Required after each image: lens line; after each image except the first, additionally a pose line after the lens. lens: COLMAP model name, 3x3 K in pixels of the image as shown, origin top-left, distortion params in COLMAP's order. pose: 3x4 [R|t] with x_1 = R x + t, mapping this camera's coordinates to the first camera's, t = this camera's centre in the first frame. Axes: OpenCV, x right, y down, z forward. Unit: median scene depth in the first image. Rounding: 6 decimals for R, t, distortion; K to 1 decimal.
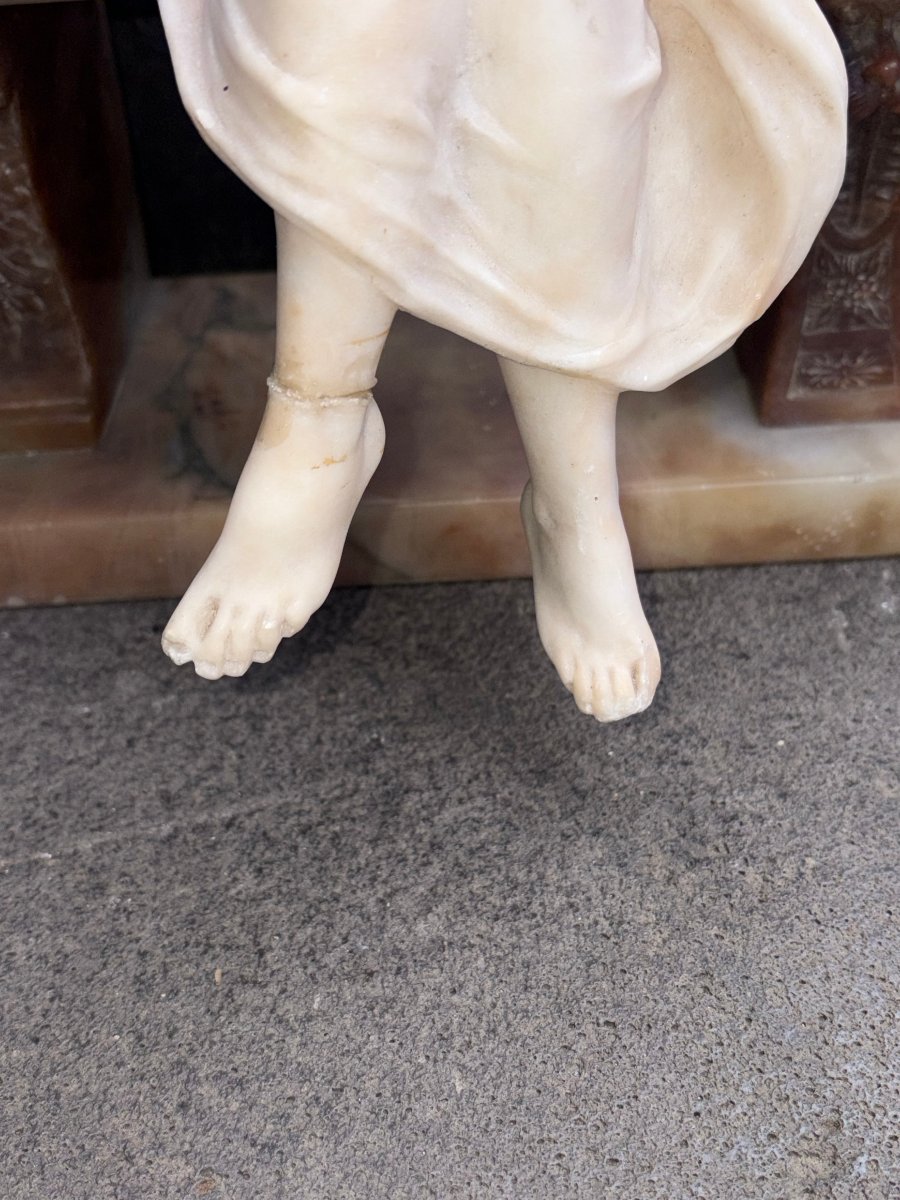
lens RADIAL K [[1461.4, 0, 452.6], [0, 1461.4, 617.4], [0, 0, 1]] dist [0.158820, -0.610991]
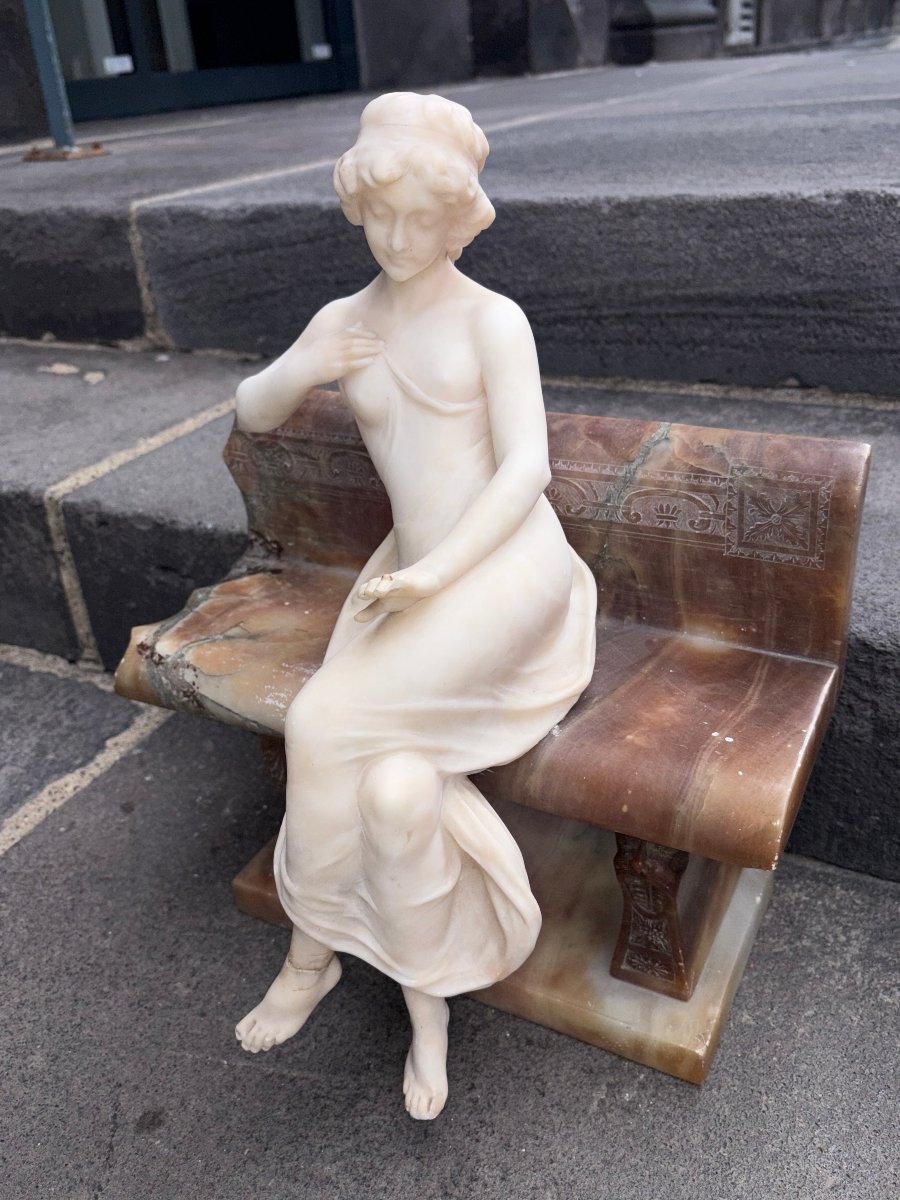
lens RADIAL K [[1019.0, 0, 450.0], [0, 1019.0, 600.0], [0, 0, 1]] dist [0.019114, -0.016158]
pose [[0.877962, 0.226503, -0.421757, 0.570737], [-0.276703, 0.959019, -0.060970, -0.551475], [0.390663, 0.170231, 0.904657, -0.497141]]
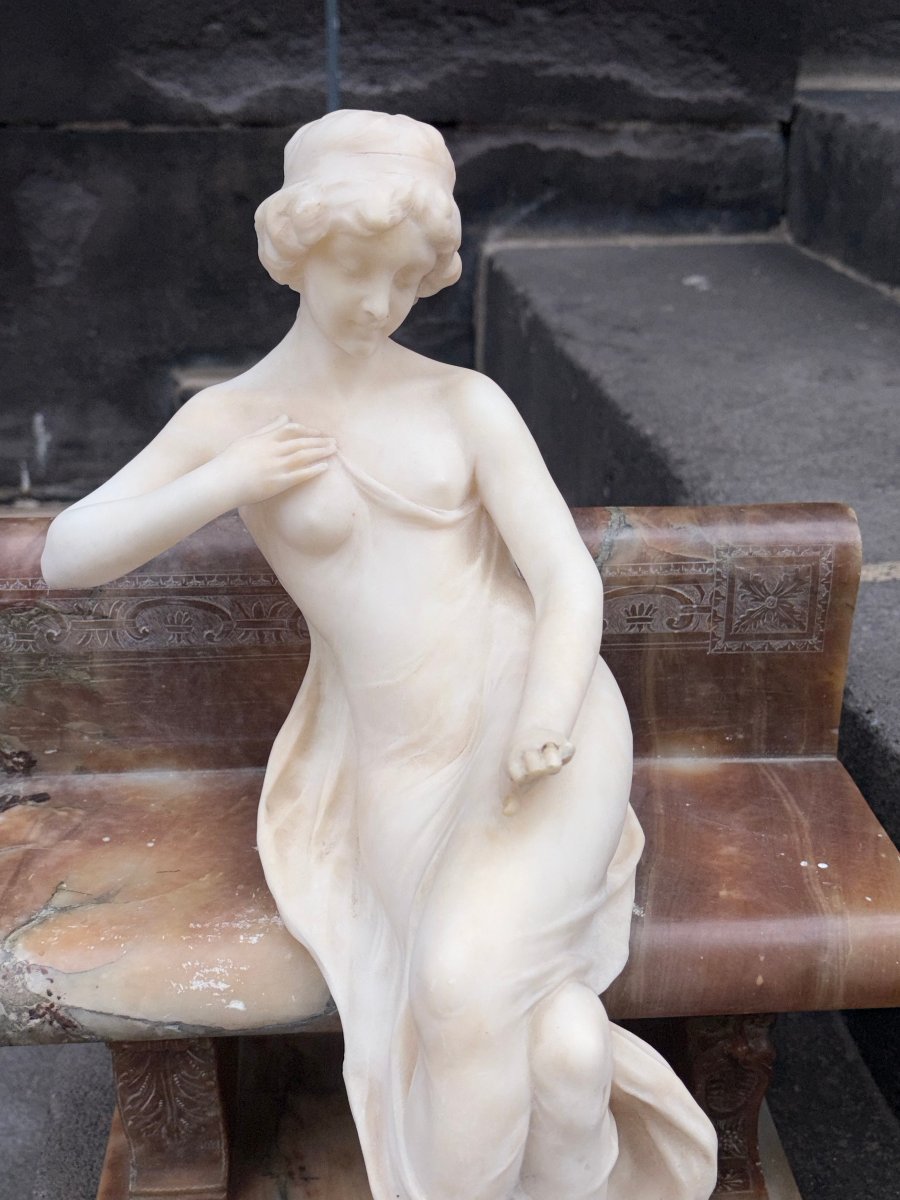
lens RADIAL K [[1399.5, 0, 439.3], [0, 1399.5, 606.9], [0, 0, 1]] dist [0.182112, -0.752770]
pose [[0.997271, 0.037160, 0.063801, -0.170110], [-0.021026, 0.971272, -0.237041, -0.456699], [-0.070777, 0.235053, 0.969402, -0.659327]]
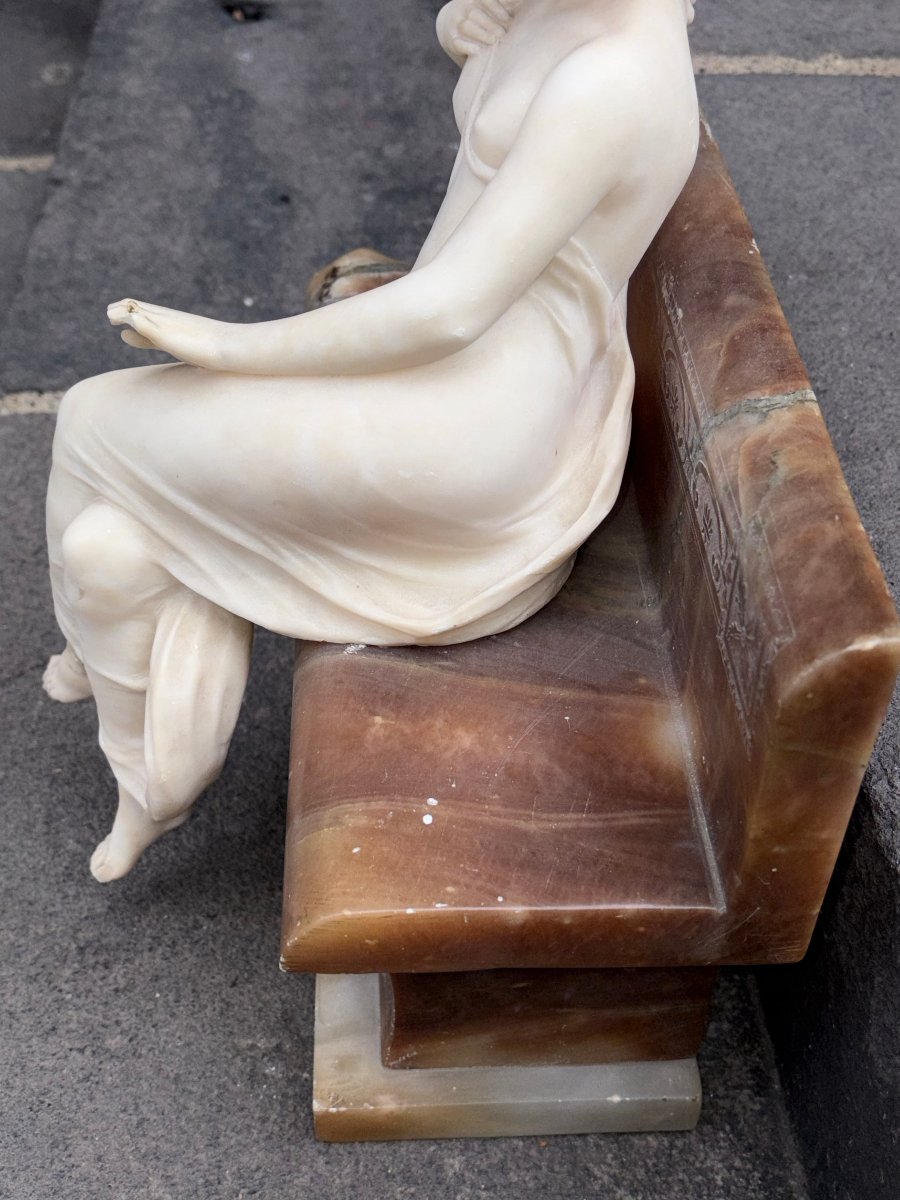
lens RADIAL K [[1420.6, 0, 456.3], [0, 1420.6, 606.0], [0, 0, 1]] dist [0.054050, -0.227081]
pose [[0.045443, 0.731078, -0.680779, 1.080995], [-0.636697, 0.546327, 0.544191, -1.359069], [0.769774, 0.408720, 0.490301, 0.232950]]
